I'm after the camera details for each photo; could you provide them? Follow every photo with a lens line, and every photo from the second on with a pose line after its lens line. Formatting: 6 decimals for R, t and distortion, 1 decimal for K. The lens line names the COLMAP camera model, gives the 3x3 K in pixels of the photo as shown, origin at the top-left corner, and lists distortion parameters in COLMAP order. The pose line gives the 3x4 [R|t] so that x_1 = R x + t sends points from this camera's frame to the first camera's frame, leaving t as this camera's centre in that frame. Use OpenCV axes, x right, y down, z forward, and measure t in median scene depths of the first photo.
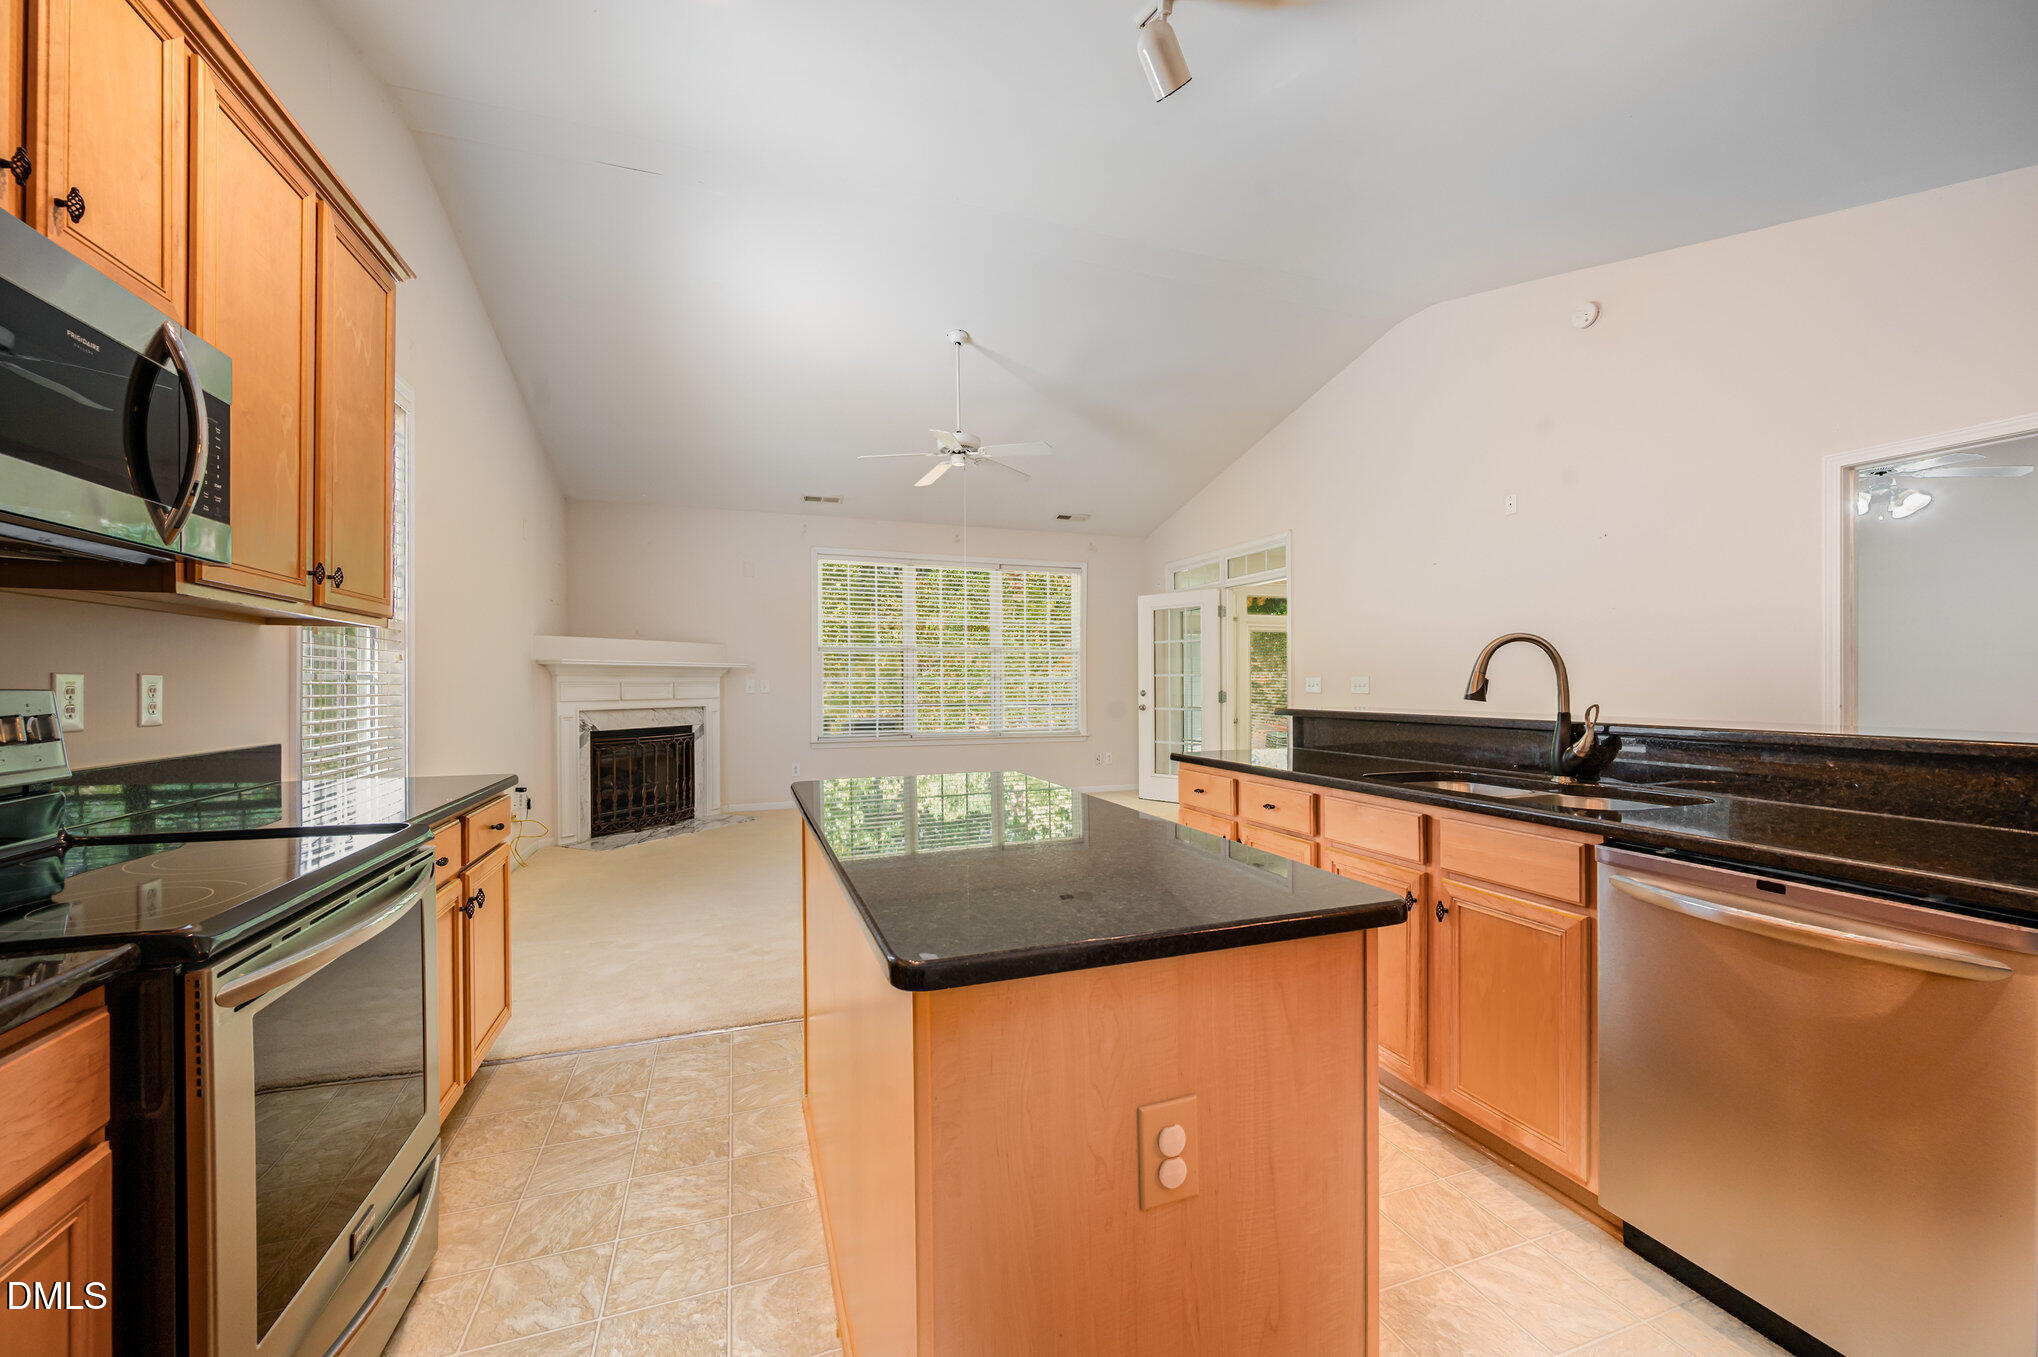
lens RADIAL K [[811.8, 0, 1019.0], [0, 811.8, 678.5], [0, 0, 1]] dist [-0.001352, -0.000111]
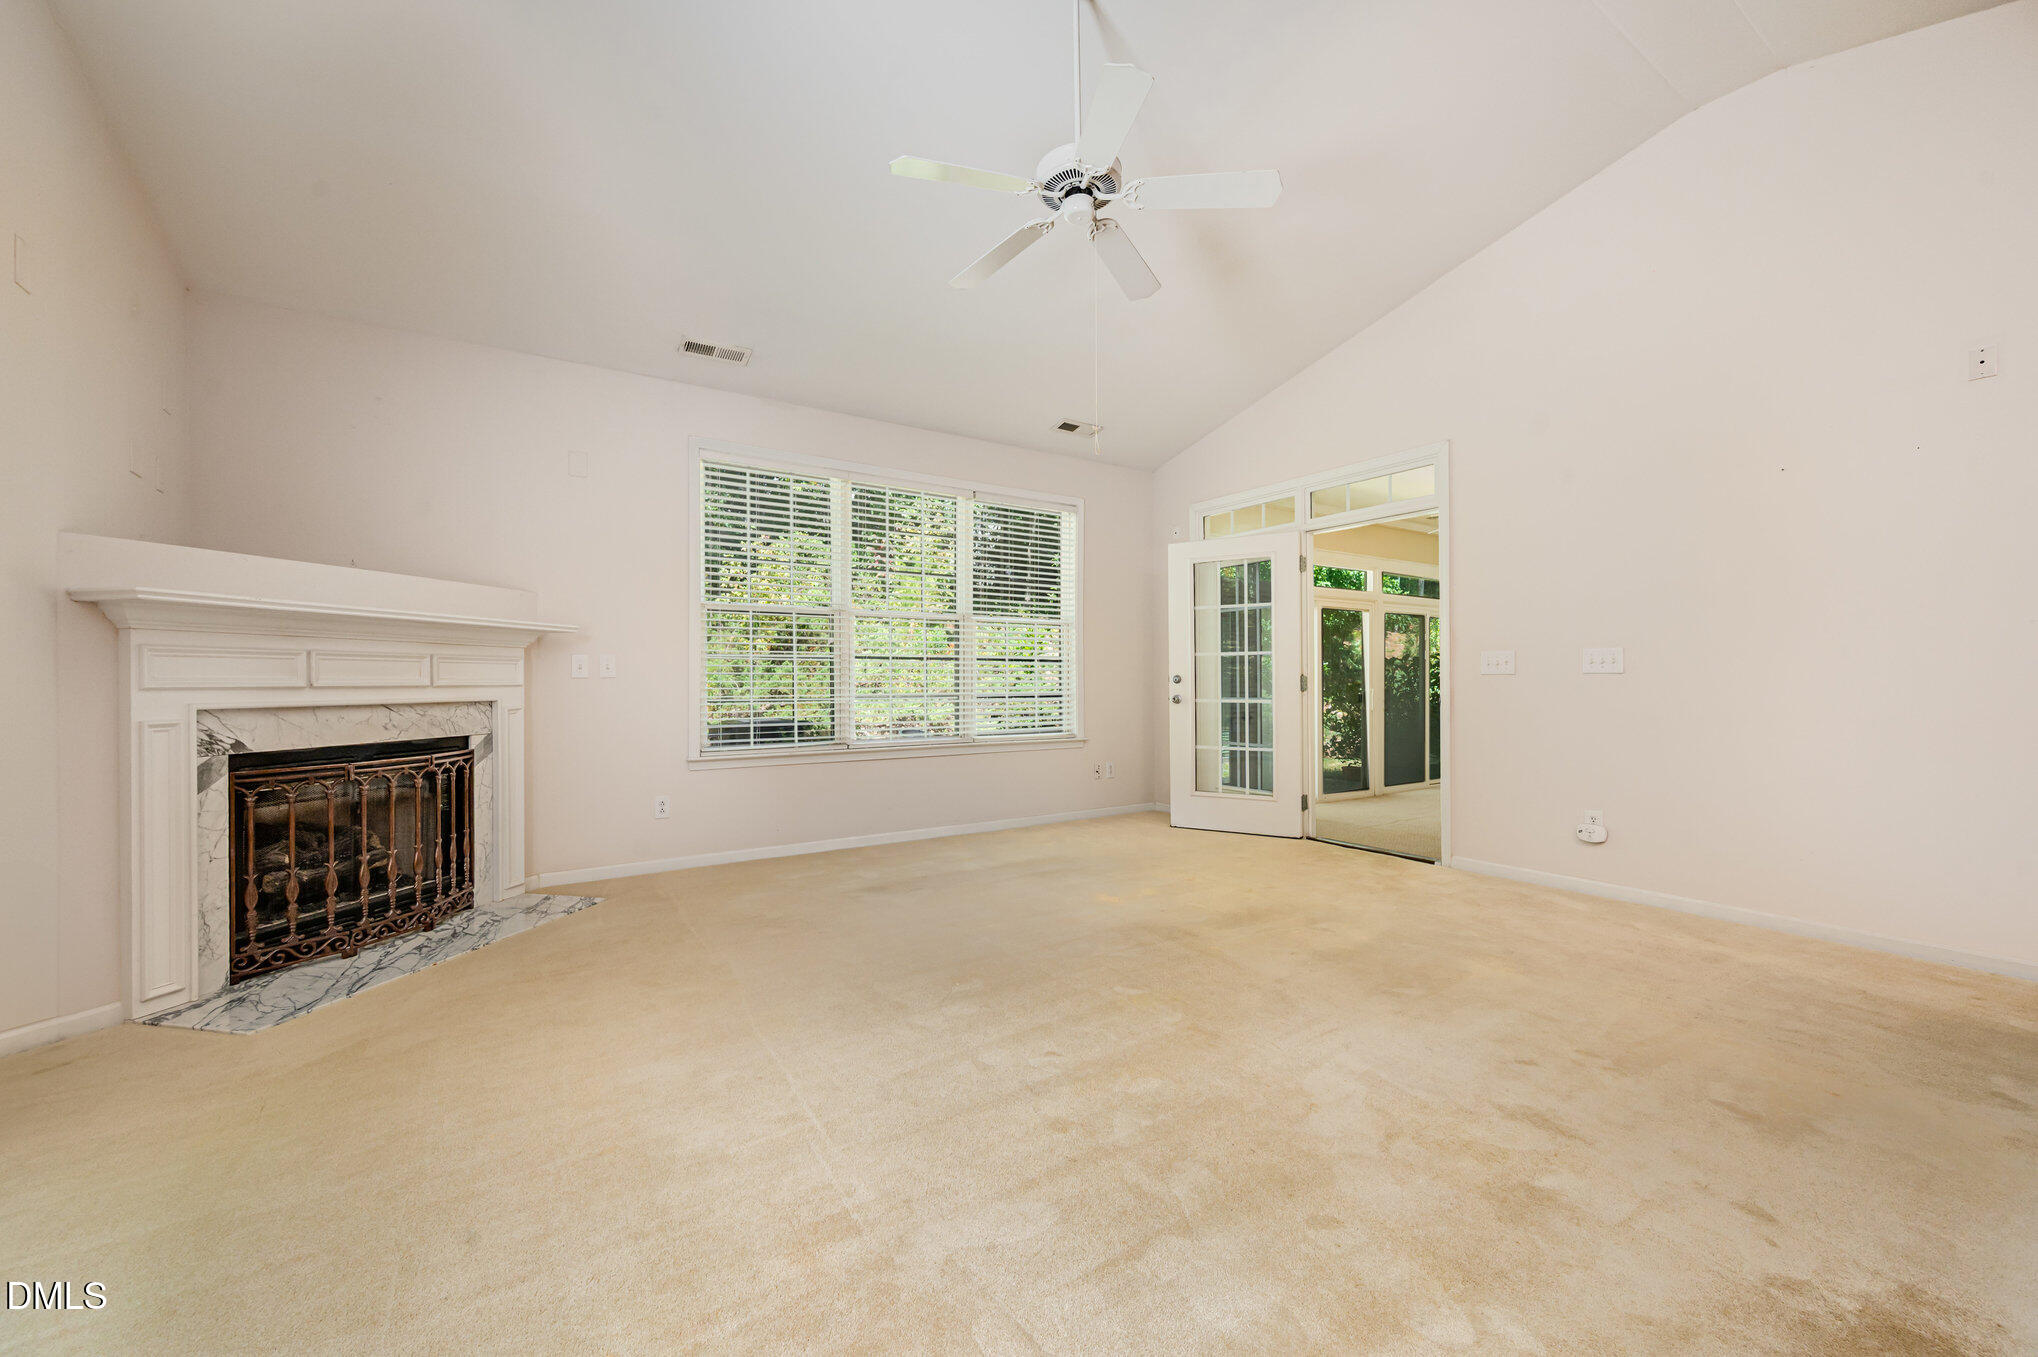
lens RADIAL K [[806.0, 0, 1019.0], [0, 806.0, 678.5], [0, 0, 1]] dist [0.000949, -0.000159]
pose [[0.971064, -0.000636, 0.238817, -0.187838], [0.000437, 1.000000, 0.000884, 0.020486], [-0.238817, -0.000754, 0.971064, 0.419041]]
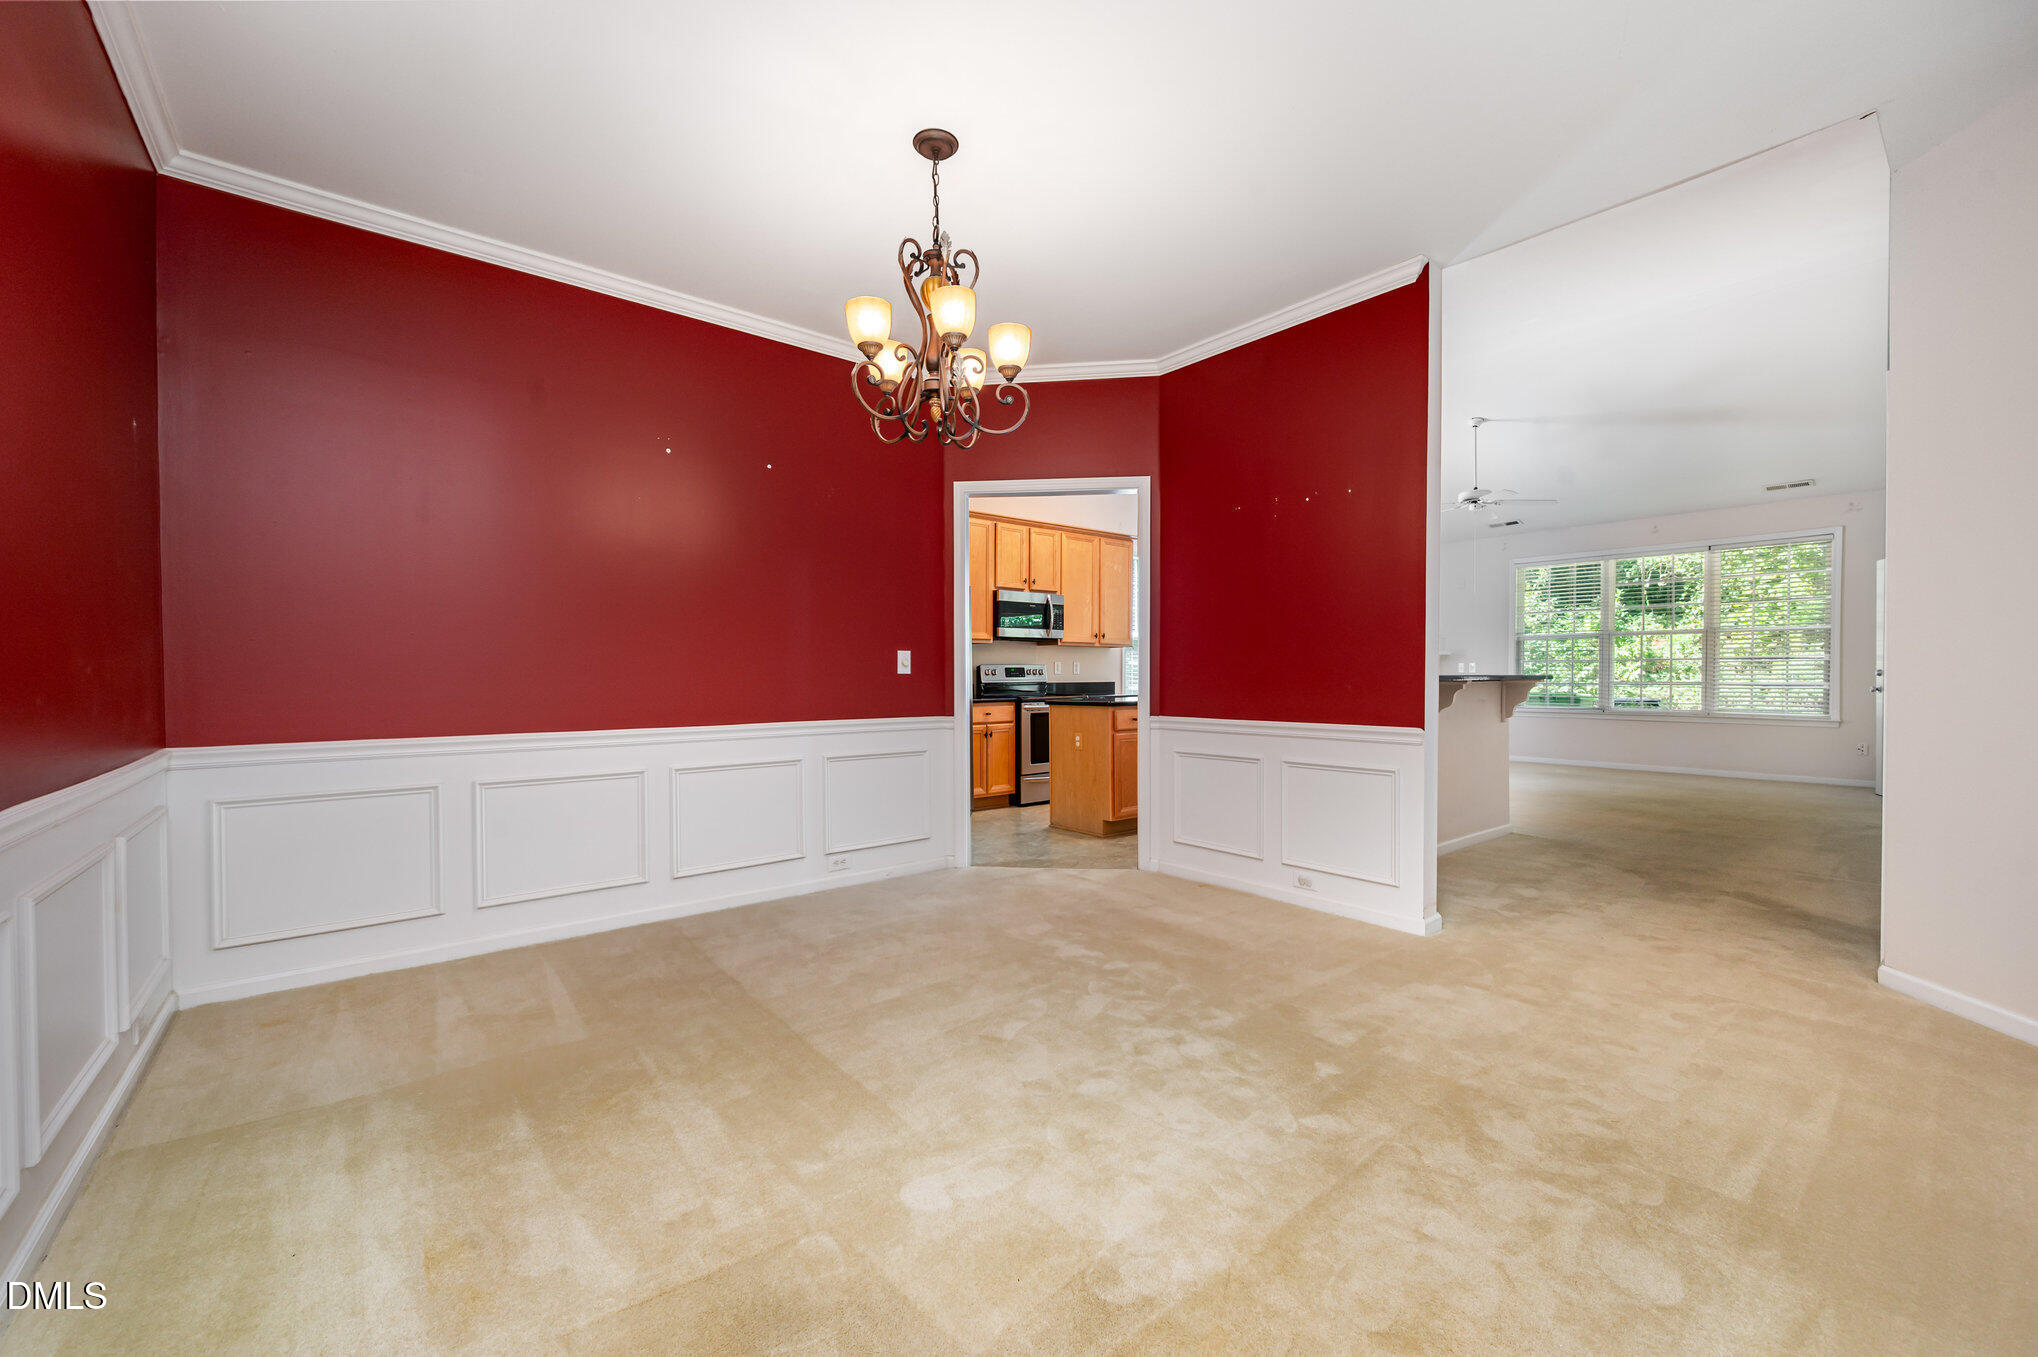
lens RADIAL K [[811.8, 0, 1019.0], [0, 811.8, 678.5], [0, 0, 1]] dist [-0.001352, -0.000111]
pose [[0.326384, 0.009274, -0.945192, 0.826606], [0.006131, 0.999910, 0.011928, 0.010270], [0.945218, -0.009689, 0.326297, -0.193157]]
